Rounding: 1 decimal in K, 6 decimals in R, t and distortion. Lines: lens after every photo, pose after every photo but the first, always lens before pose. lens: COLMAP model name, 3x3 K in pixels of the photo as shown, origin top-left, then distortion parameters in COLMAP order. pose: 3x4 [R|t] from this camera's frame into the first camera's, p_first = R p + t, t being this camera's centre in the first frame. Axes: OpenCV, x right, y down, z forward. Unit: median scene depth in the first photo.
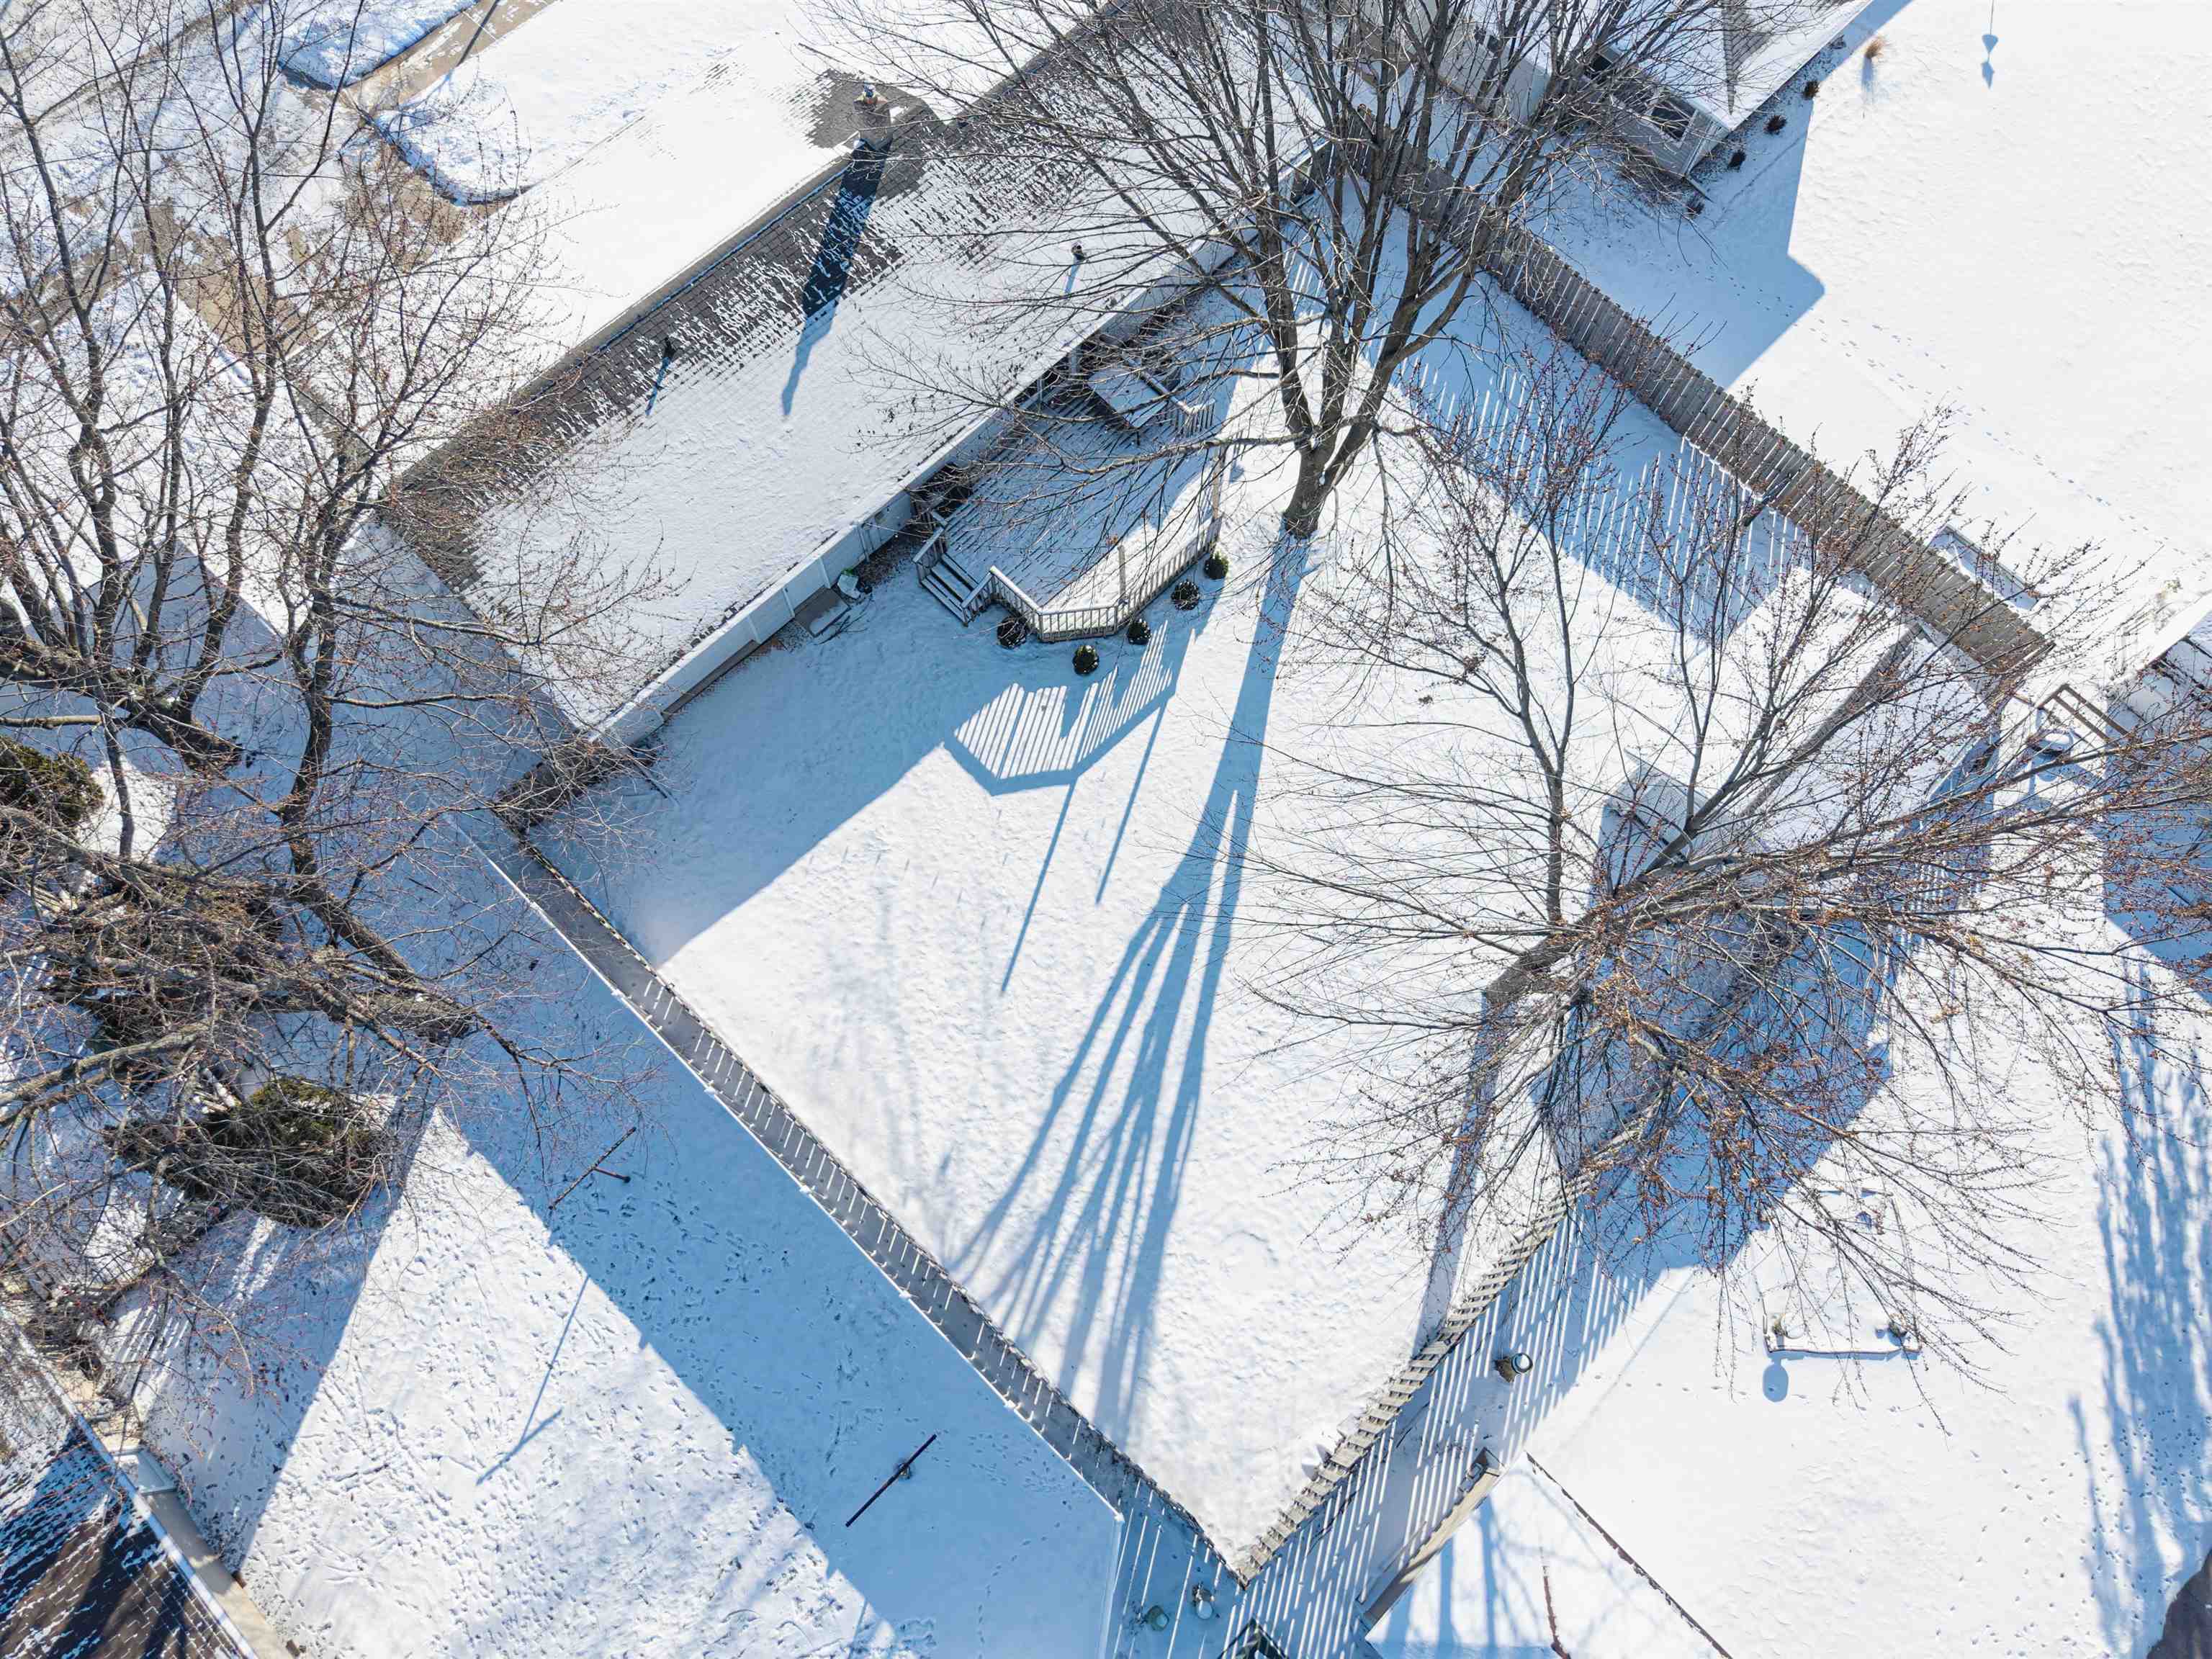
lens RADIAL K [[1548.0, 0, 1109.1], [0, 1548.0, 893.0], [0, 0, 1]] dist [0.033568, -0.058863]
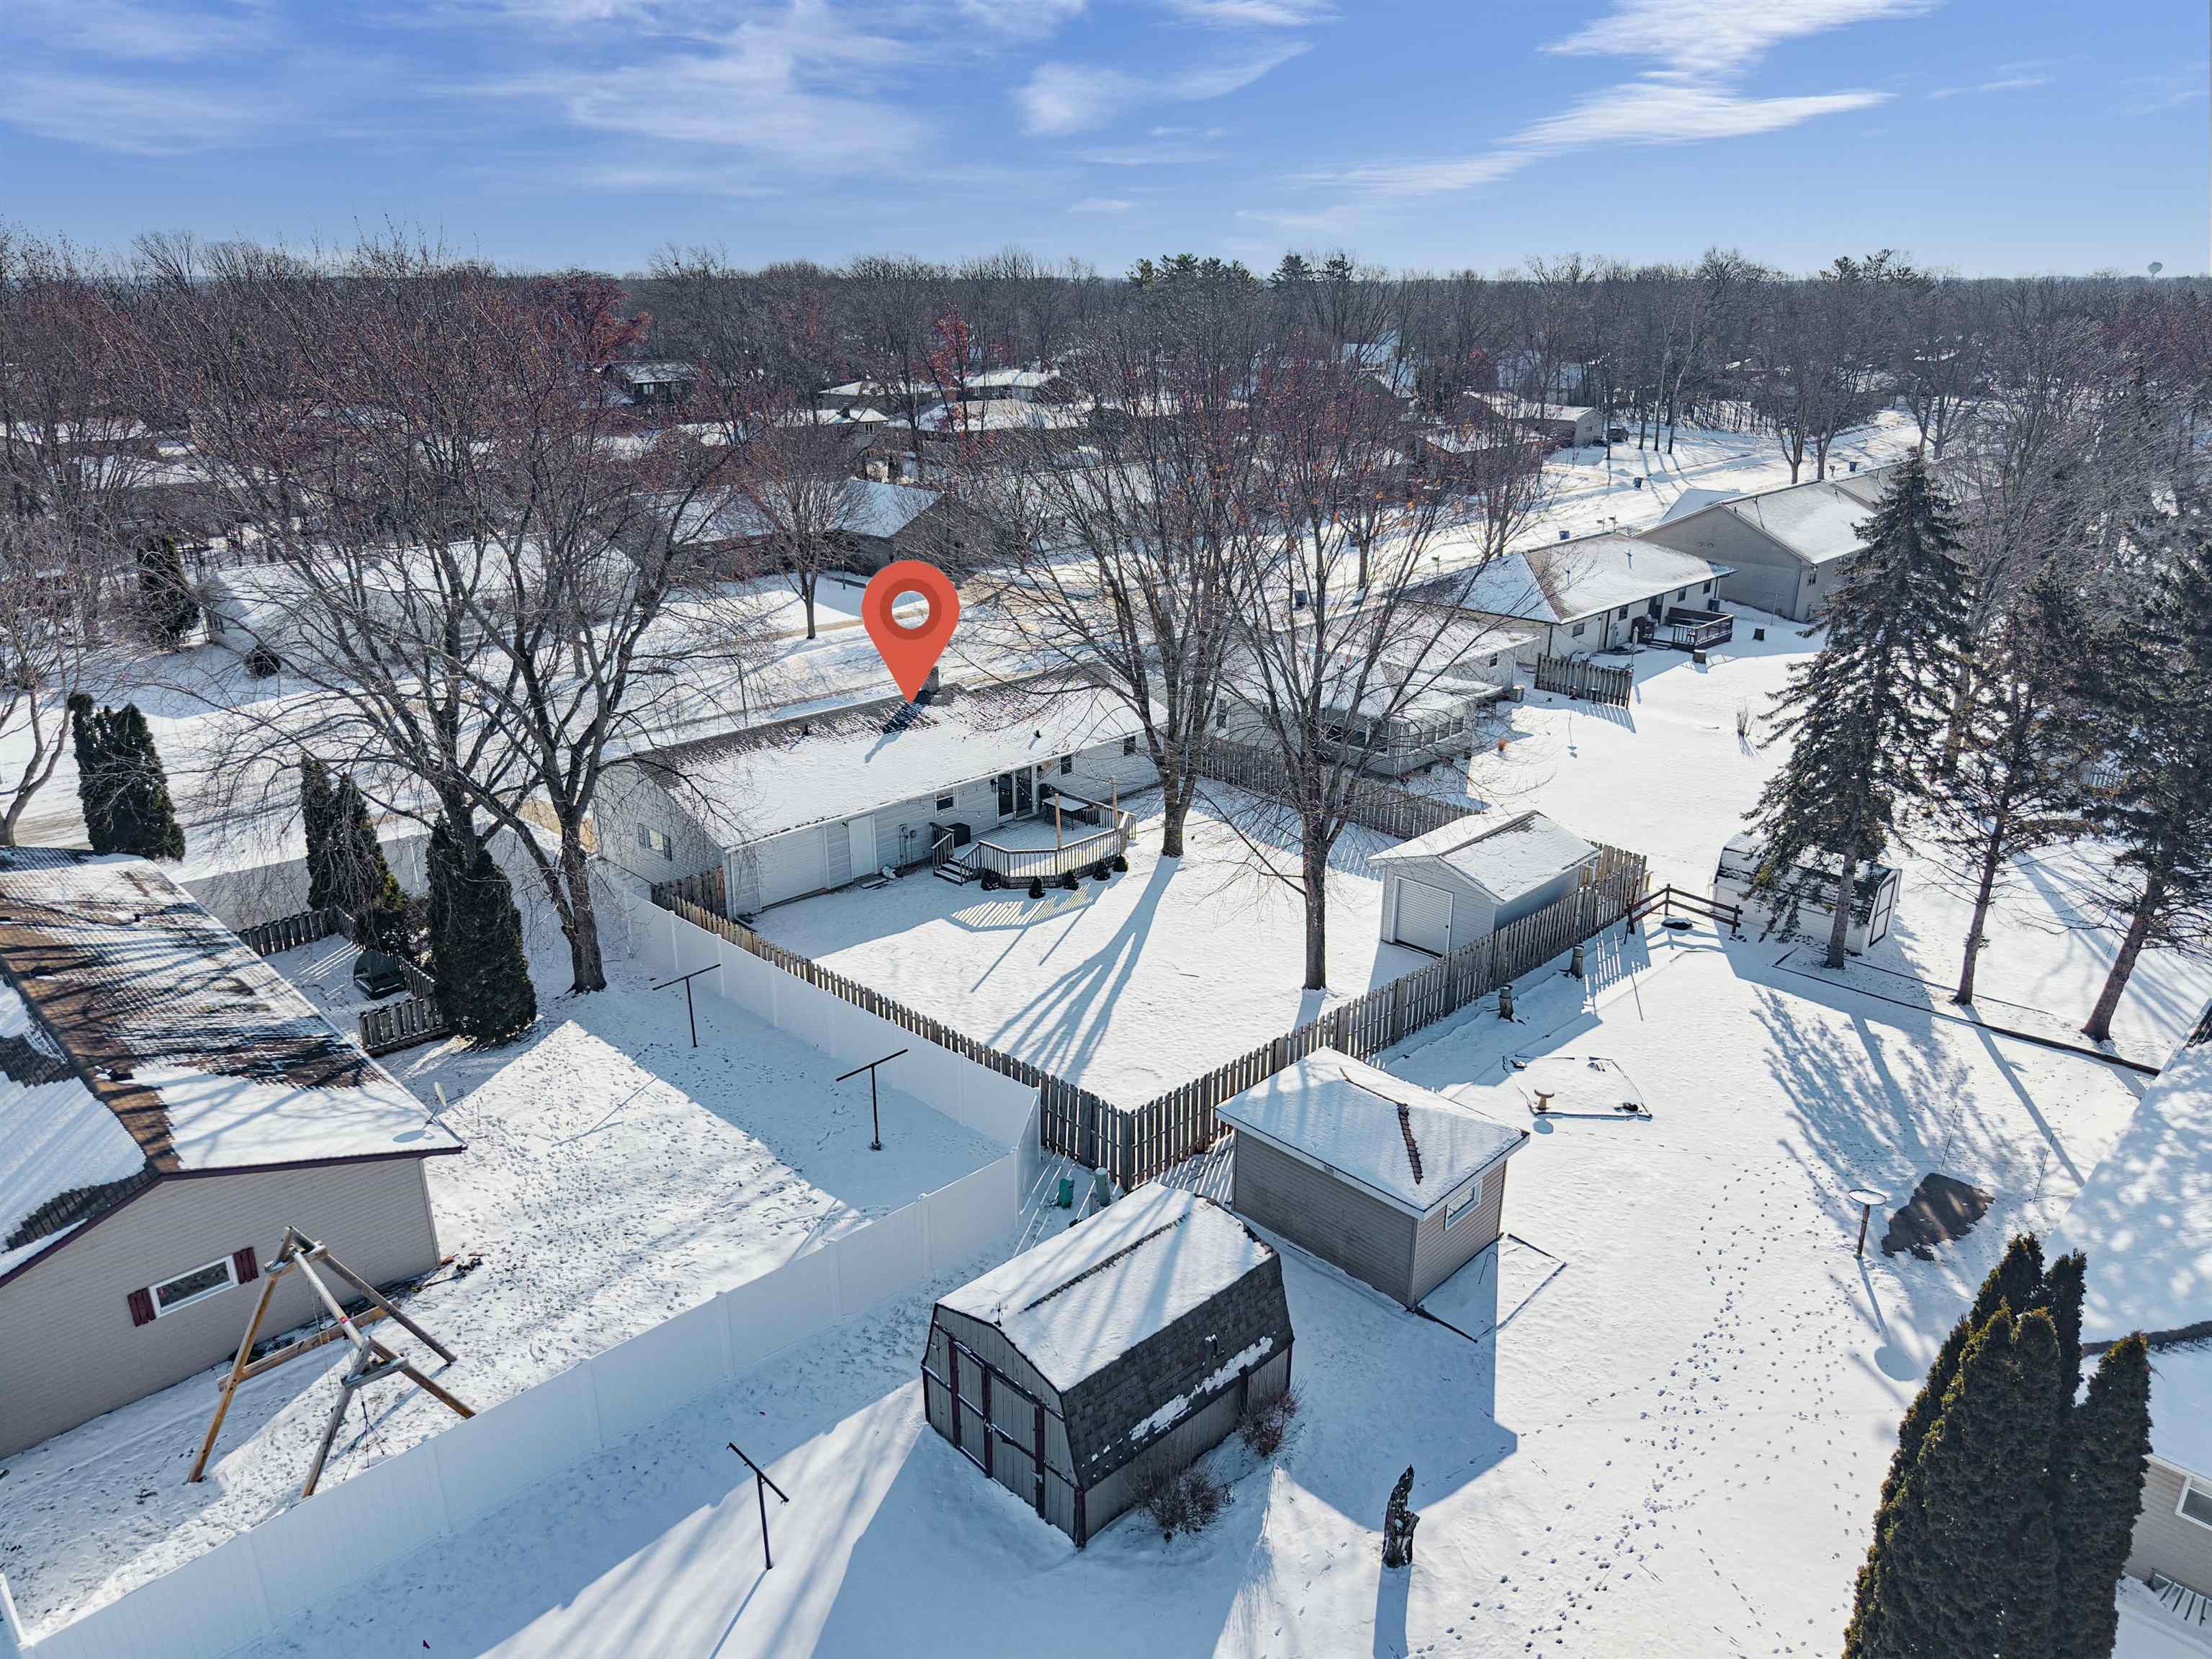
lens RADIAL K [[1511.6, 0, 1092.9], [0, 1511.6, 816.3], [0, 0, 1]] dist [0.003973, -0.004208]
pose [[0.999916, -0.012735, -0.002274, 0.048138], [0.006171, 0.624016, -0.781387, 1.054419], [0.011370, 0.781308, 0.624043, -0.004635]]
